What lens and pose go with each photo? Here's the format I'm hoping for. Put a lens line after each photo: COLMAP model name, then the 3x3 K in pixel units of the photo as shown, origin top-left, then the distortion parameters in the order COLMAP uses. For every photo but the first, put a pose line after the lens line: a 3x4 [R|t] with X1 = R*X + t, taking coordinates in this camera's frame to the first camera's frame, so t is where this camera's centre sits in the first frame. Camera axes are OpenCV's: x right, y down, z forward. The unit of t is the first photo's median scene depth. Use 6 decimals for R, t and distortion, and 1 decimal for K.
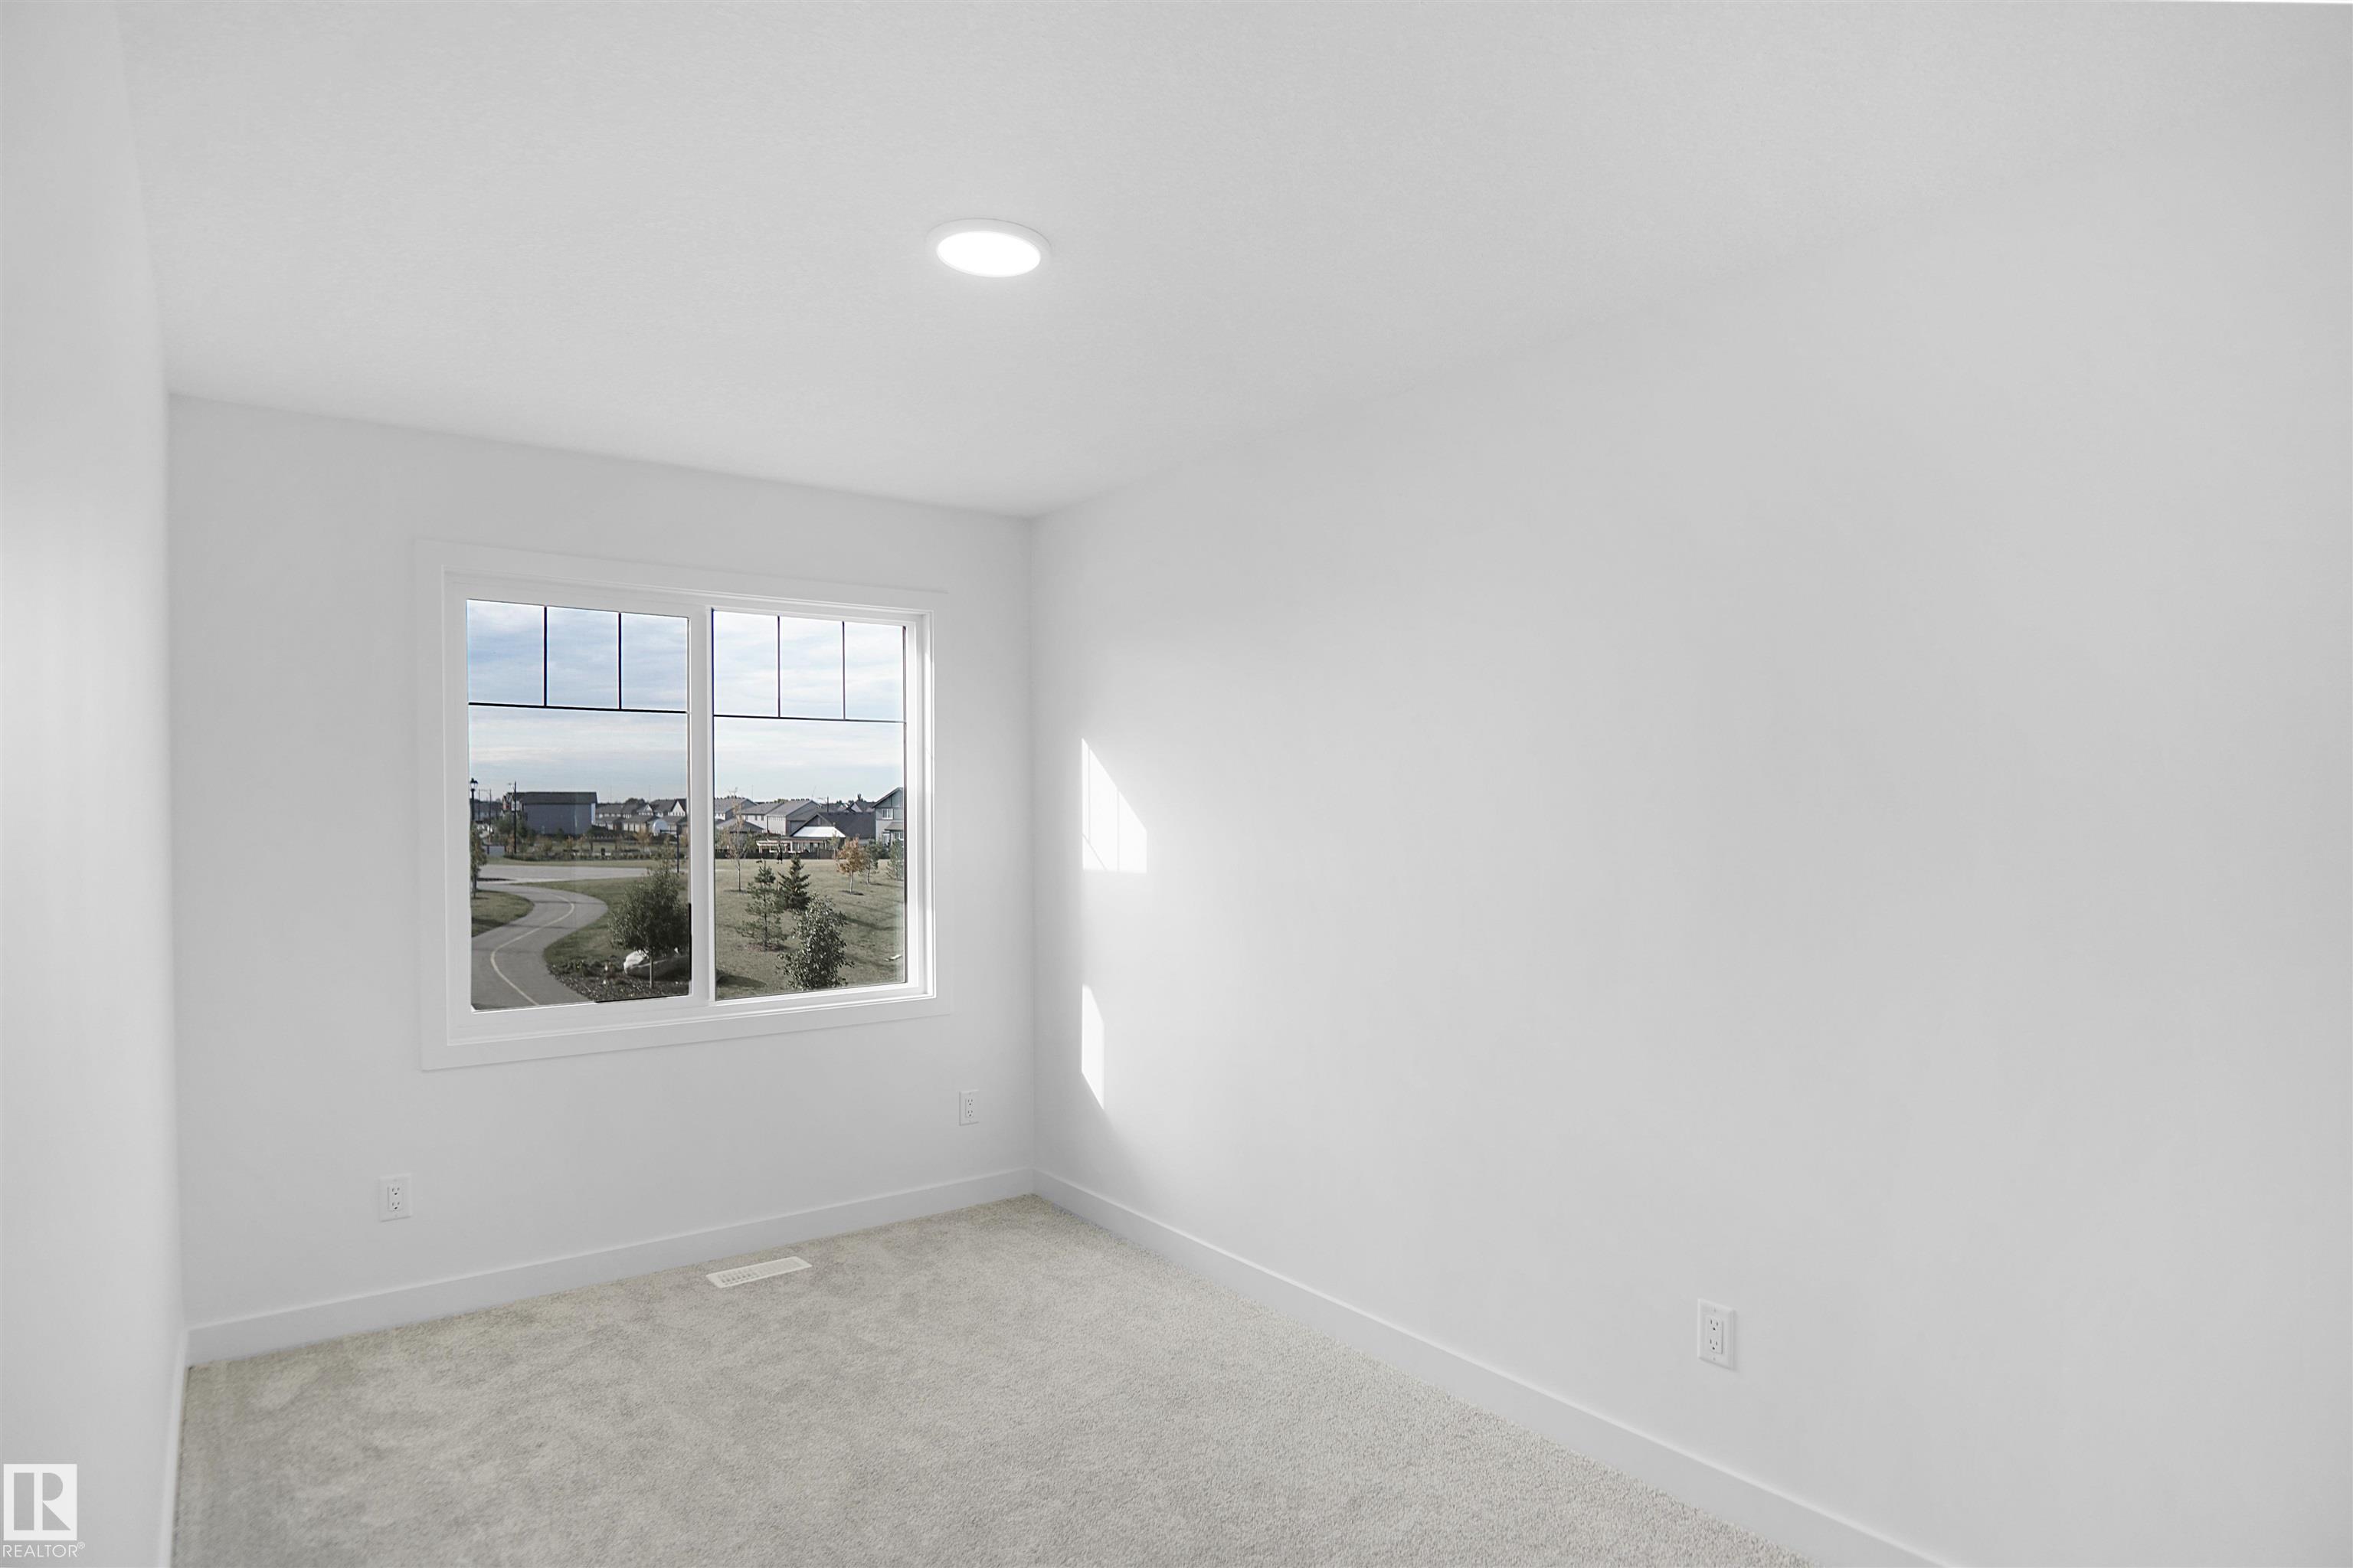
lens RADIAL K [[1128.3, 0, 1176.5], [0, 1128.3, 784.0], [0, 0, 1]] dist [-0.027948, 0.000118]
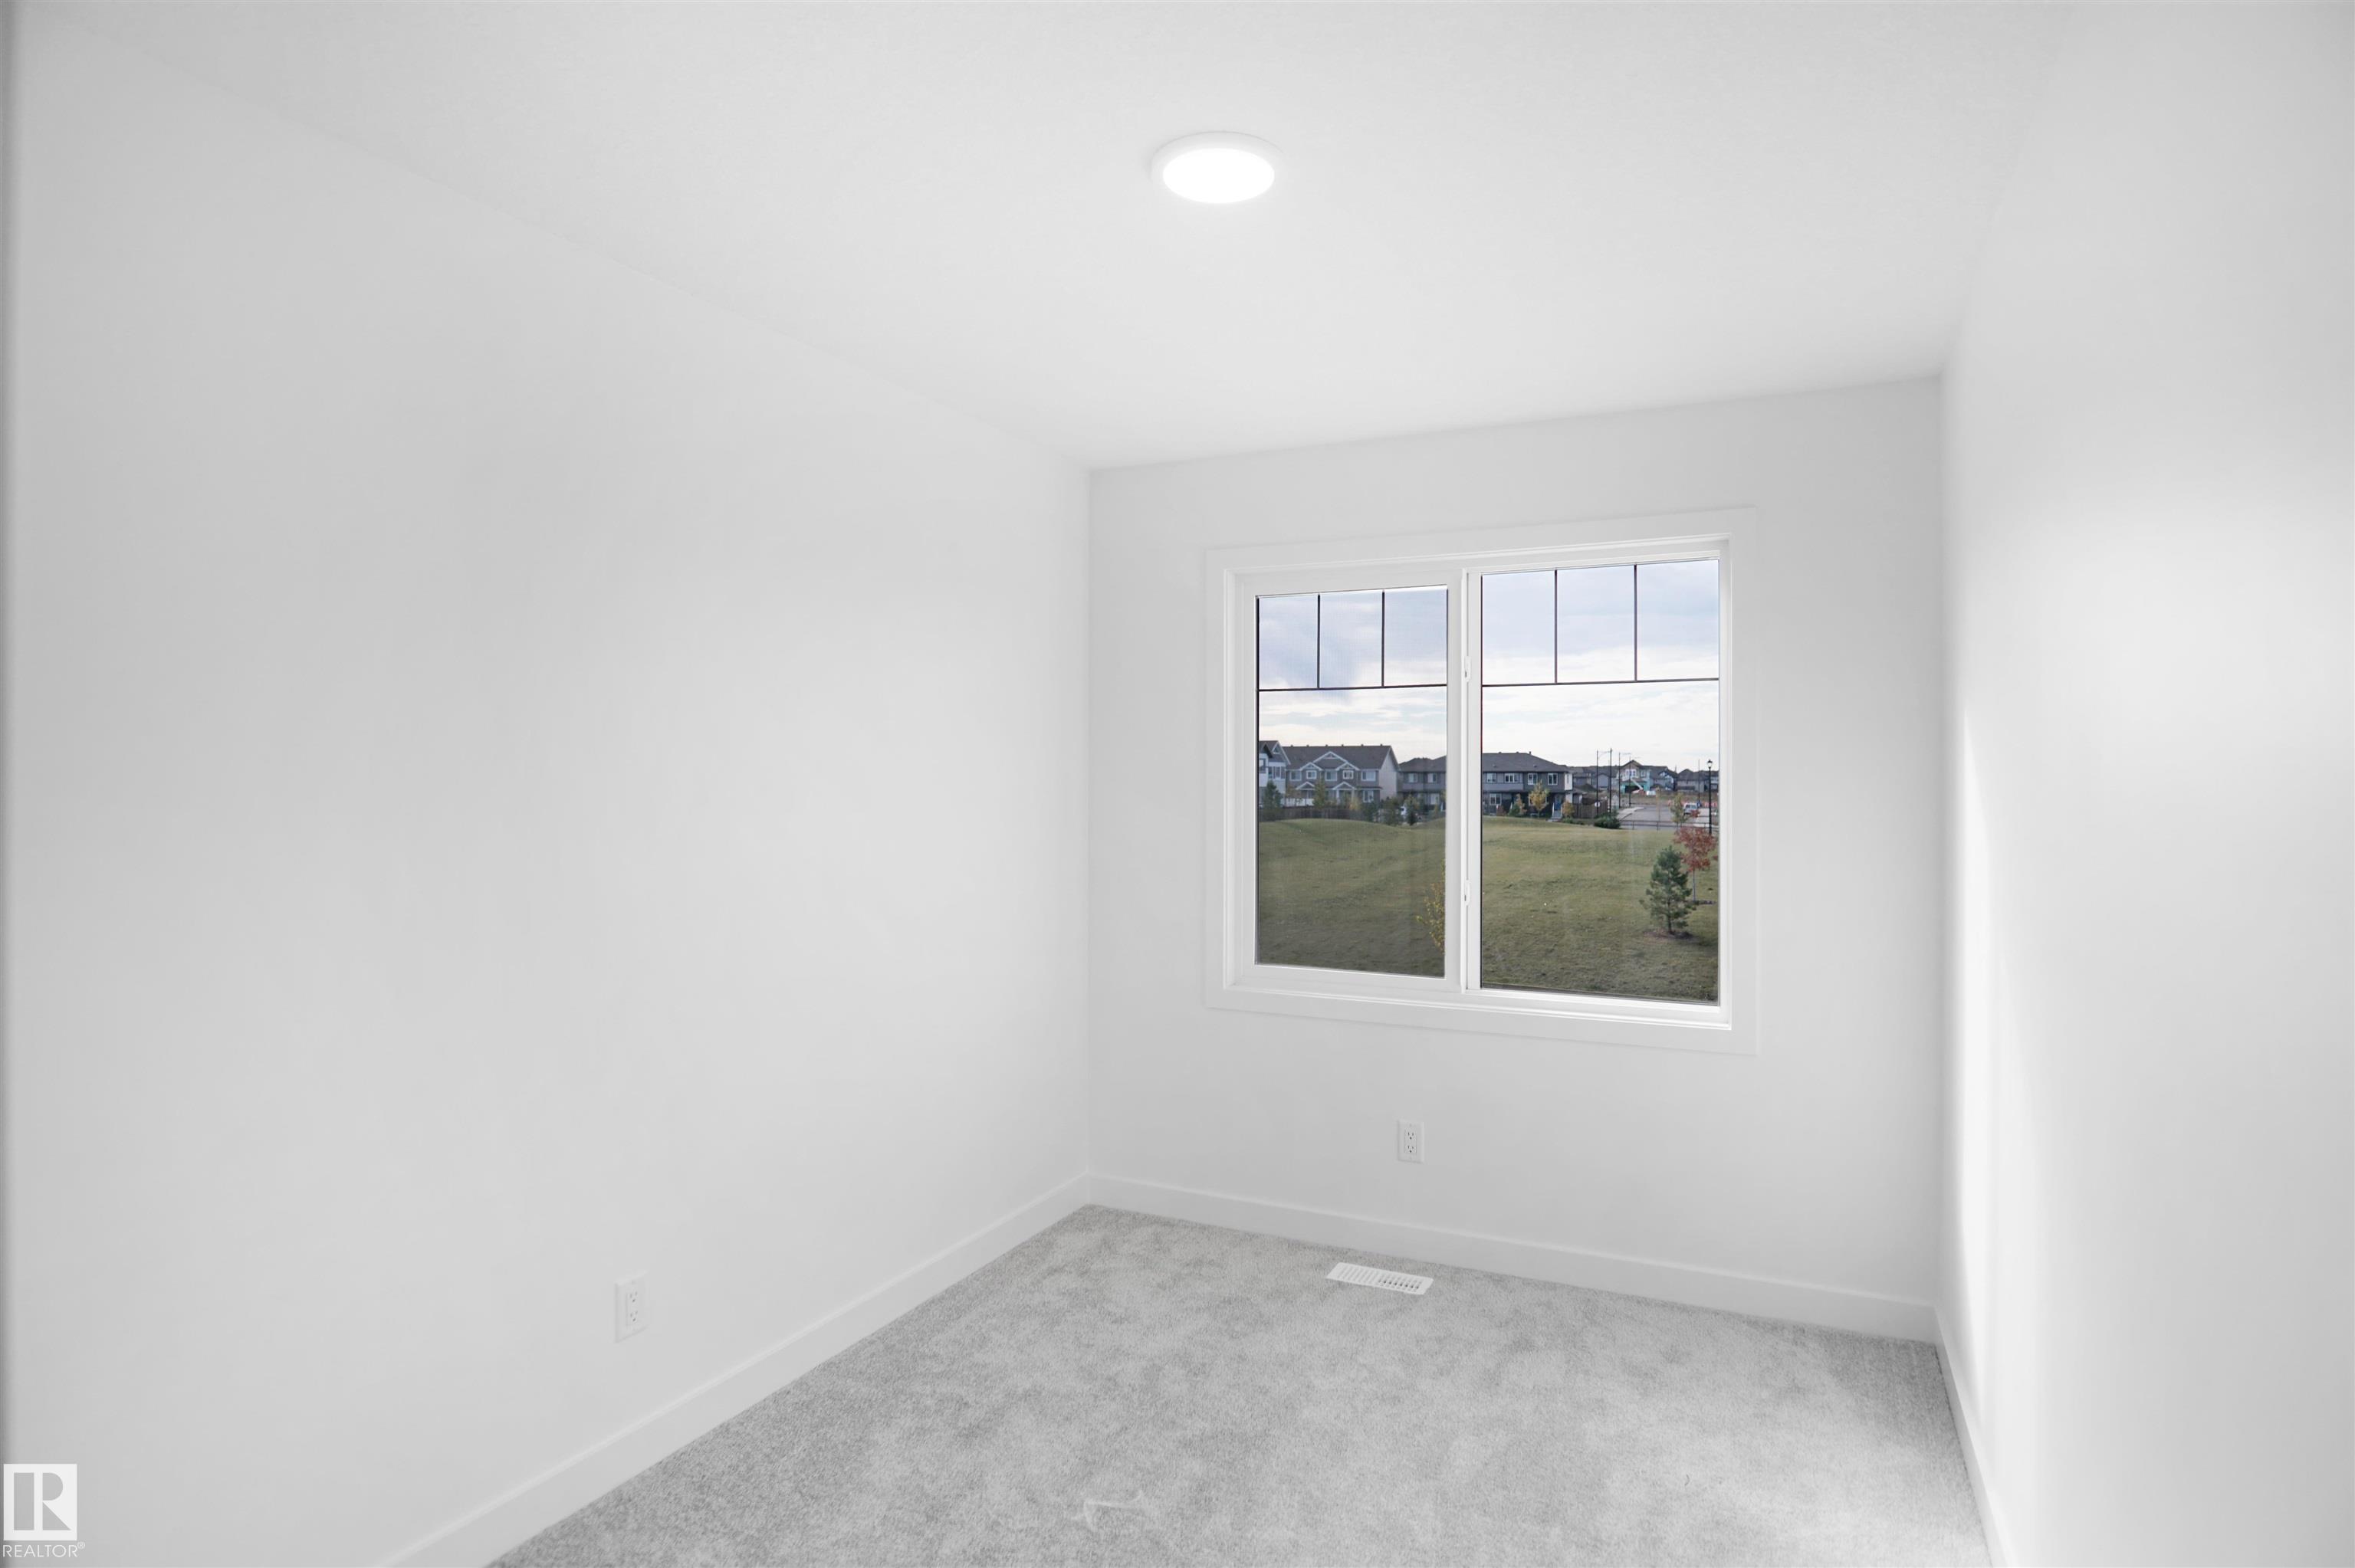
lens RADIAL K [[1260.3, 0, 1188.6], [0, 1260.3, 778.2], [0, 0, 1]] dist [-0.033905, 0.009744]
pose [[0.506594, 0.001360, -0.862183, 0.361629], [0.007545, 0.999953, 0.006011, 0.006868], [0.862151, -0.009550, 0.506561, 0.261218]]
